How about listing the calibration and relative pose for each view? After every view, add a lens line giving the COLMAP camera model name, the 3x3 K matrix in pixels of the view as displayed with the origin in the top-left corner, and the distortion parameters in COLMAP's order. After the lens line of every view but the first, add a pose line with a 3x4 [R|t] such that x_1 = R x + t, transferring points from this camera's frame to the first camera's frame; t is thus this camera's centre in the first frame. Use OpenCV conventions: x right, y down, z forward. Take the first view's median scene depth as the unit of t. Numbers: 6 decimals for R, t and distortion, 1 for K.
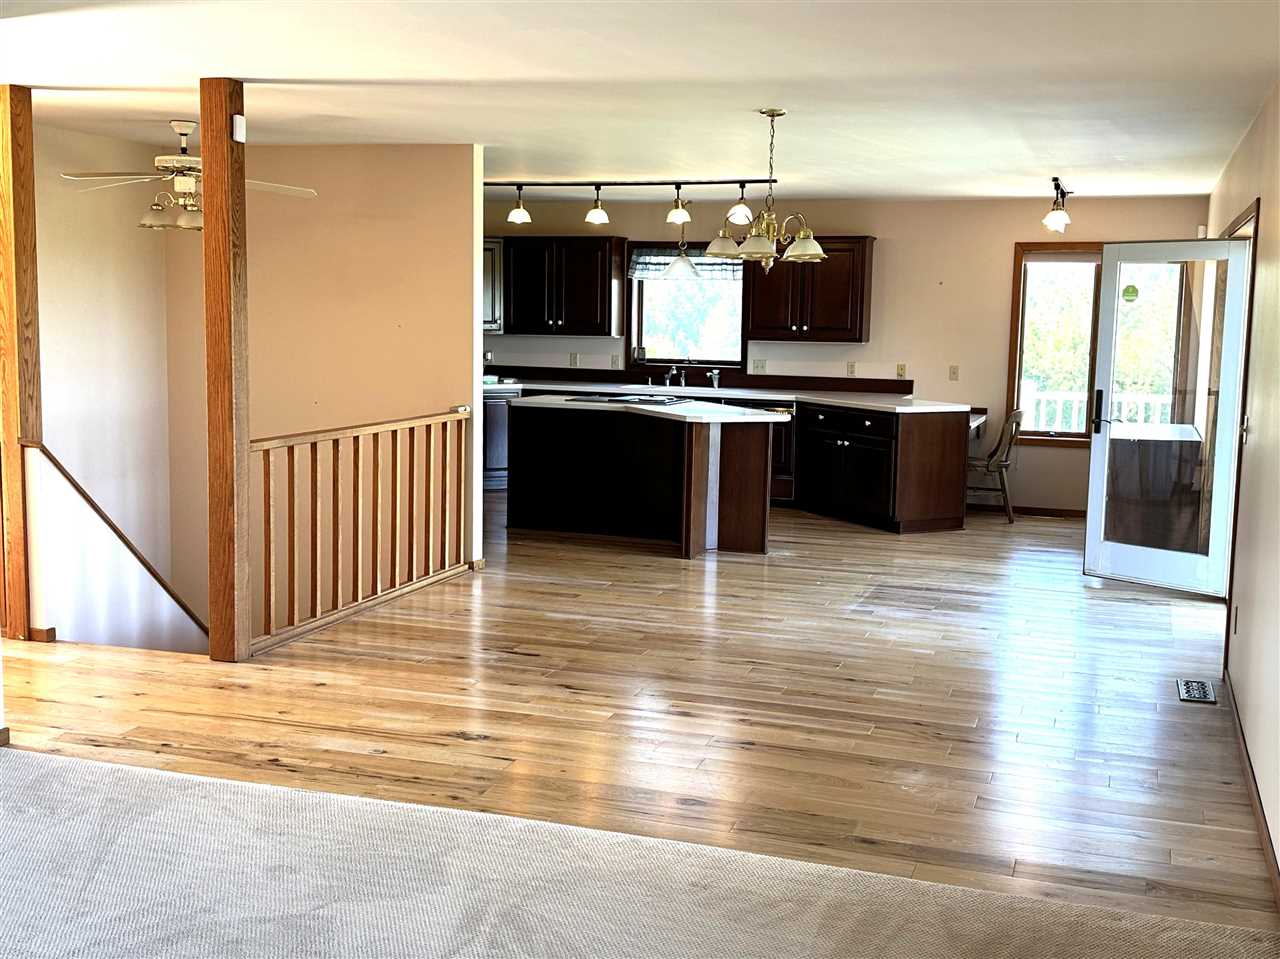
lens RADIAL K [[1388.4, 0, 642.0], [0, 1388.4, 479.4], [0, 0, 1]] dist [0.005654, 0.000000]
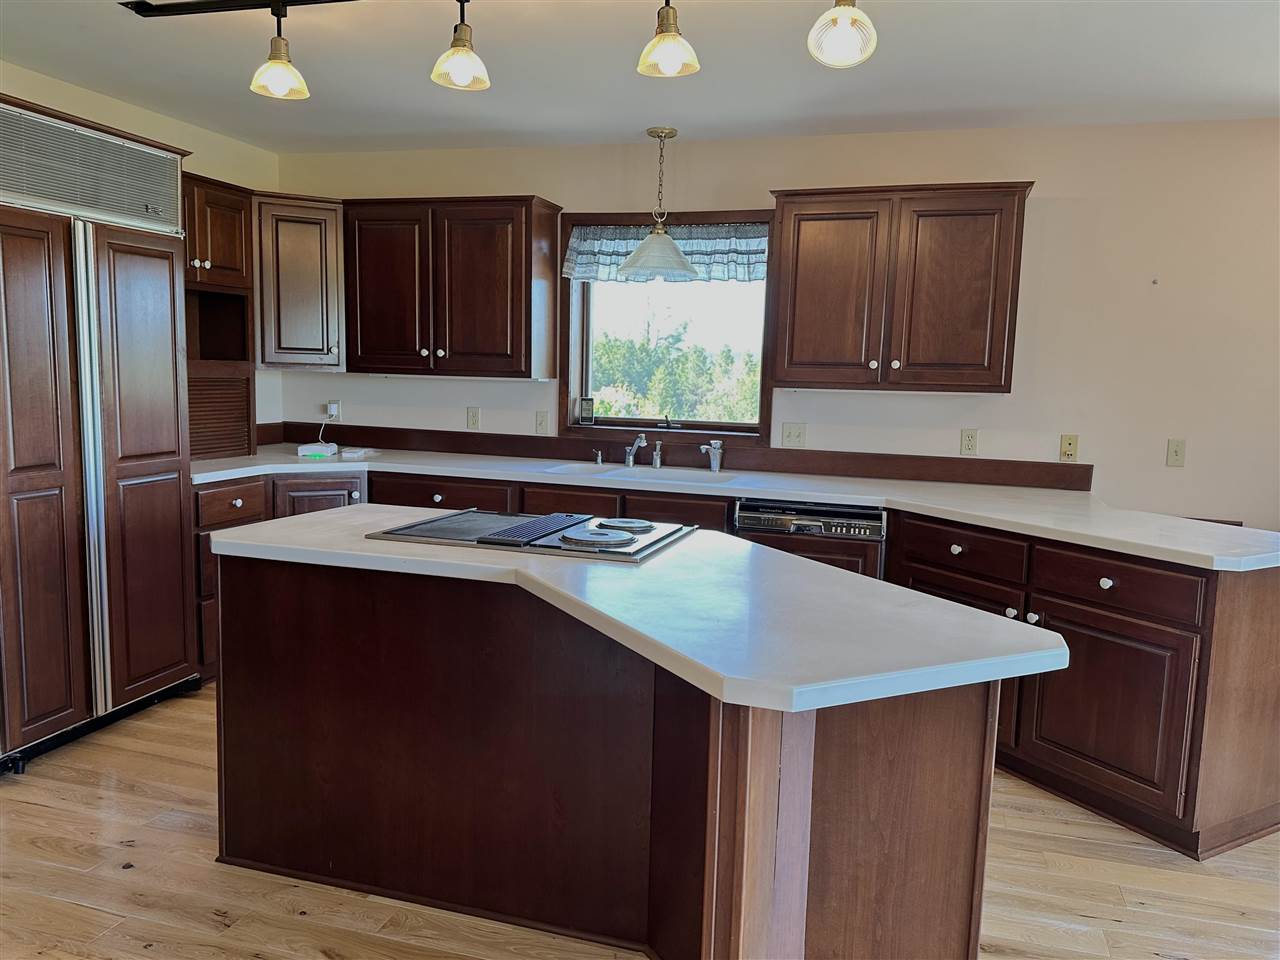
lens RADIAL K [[900.8, 0, 638.6], [0, 900.8, 478.2], [0, 0, 1]] dist [0.023402, -0.003018]
pose [[0.999259, 0.007518, 0.037747, 0.007985], [-0.007288, 0.999954, -0.006205, -0.060074], [-0.037792, 0.005926, 0.999268, 0.628510]]
